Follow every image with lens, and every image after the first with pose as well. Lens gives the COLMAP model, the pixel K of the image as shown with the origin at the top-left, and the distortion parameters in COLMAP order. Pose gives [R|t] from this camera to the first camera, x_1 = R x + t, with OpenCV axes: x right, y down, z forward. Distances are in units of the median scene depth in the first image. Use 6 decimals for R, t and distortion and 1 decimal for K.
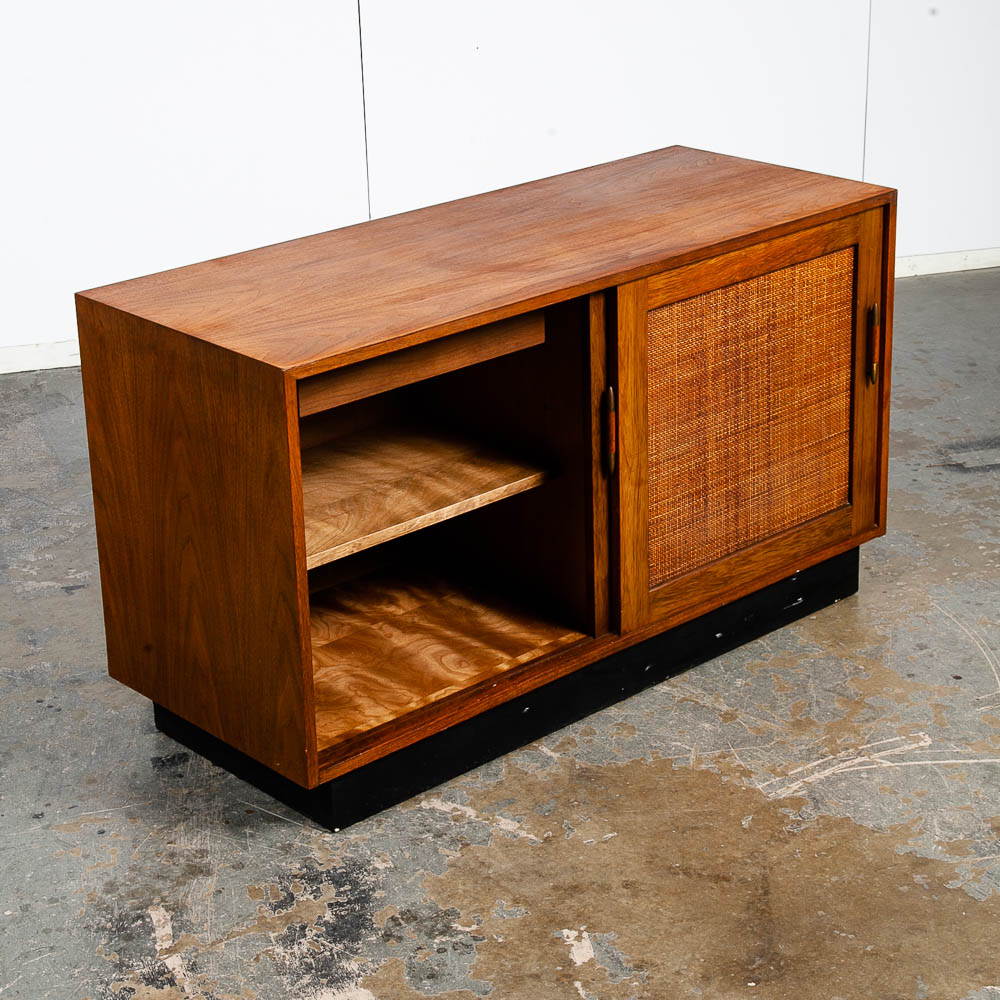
lens RADIAL K [[2231.6, 0, 513.5], [0, 2231.6, 422.9], [0, 0, 1]] dist [0.101642, 0.000000]
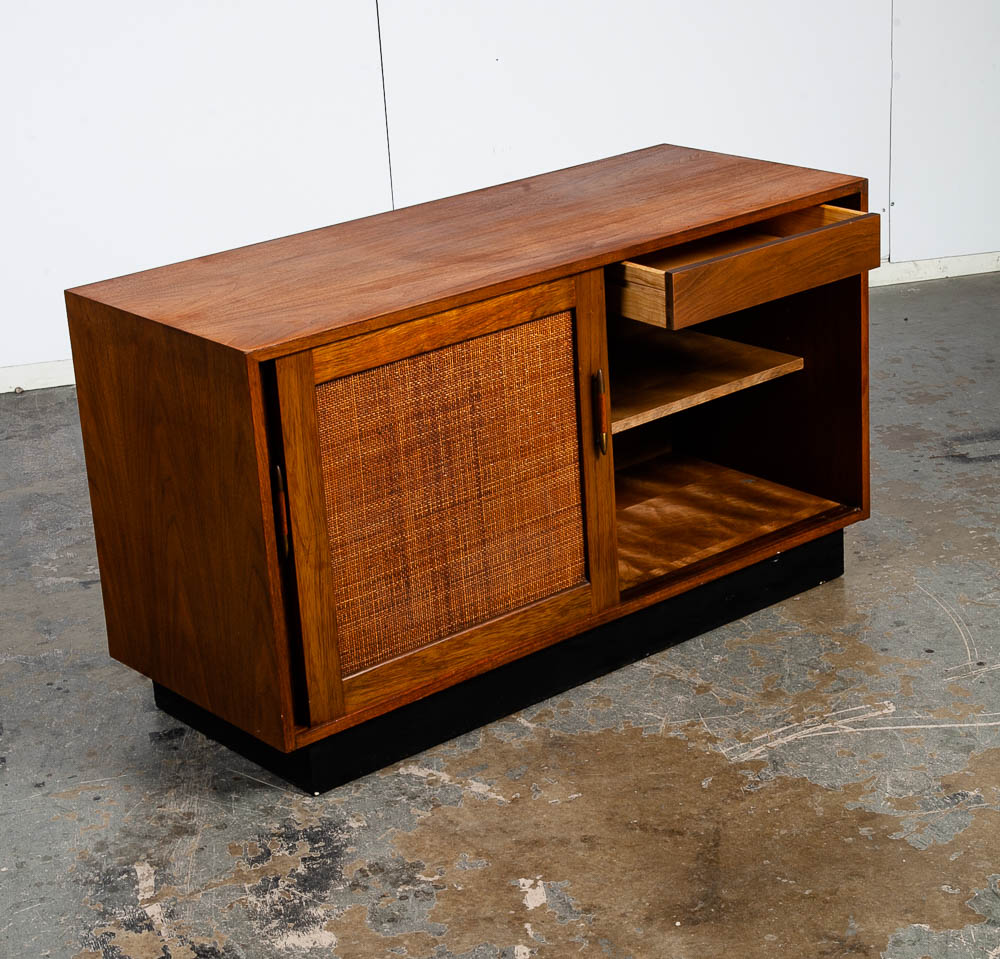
lens RADIAL K [[2299.6, 0, 503.0], [0, 2299.6, 475.8], [0, 0, 1]] dist [0.142319, 0.000000]
pose [[0.998134, -0.016131, -0.058900, 0.071354], [0.016301, 0.999864, 0.002406, 0.029398], [0.058854, -0.003362, 0.998261, -0.074805]]
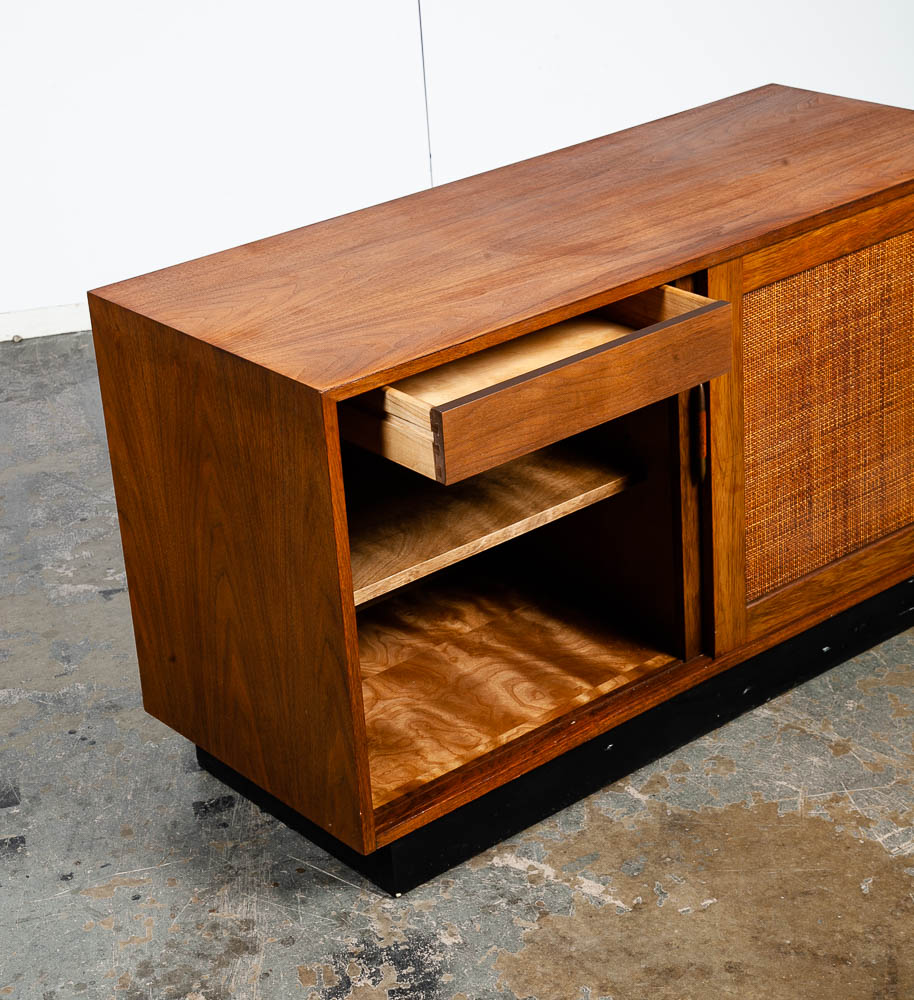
lens RADIAL K [[2195.8, 0, 466.2], [0, 2195.8, 482.9], [0, 0, 1]] dist [0.204471, 0.000000]
pose [[0.998249, -0.015830, -0.056990, 0.000378], [0.020305, 0.996682, 0.078819, -0.046936], [0.055553, -0.079839, 0.995259, 0.136106]]
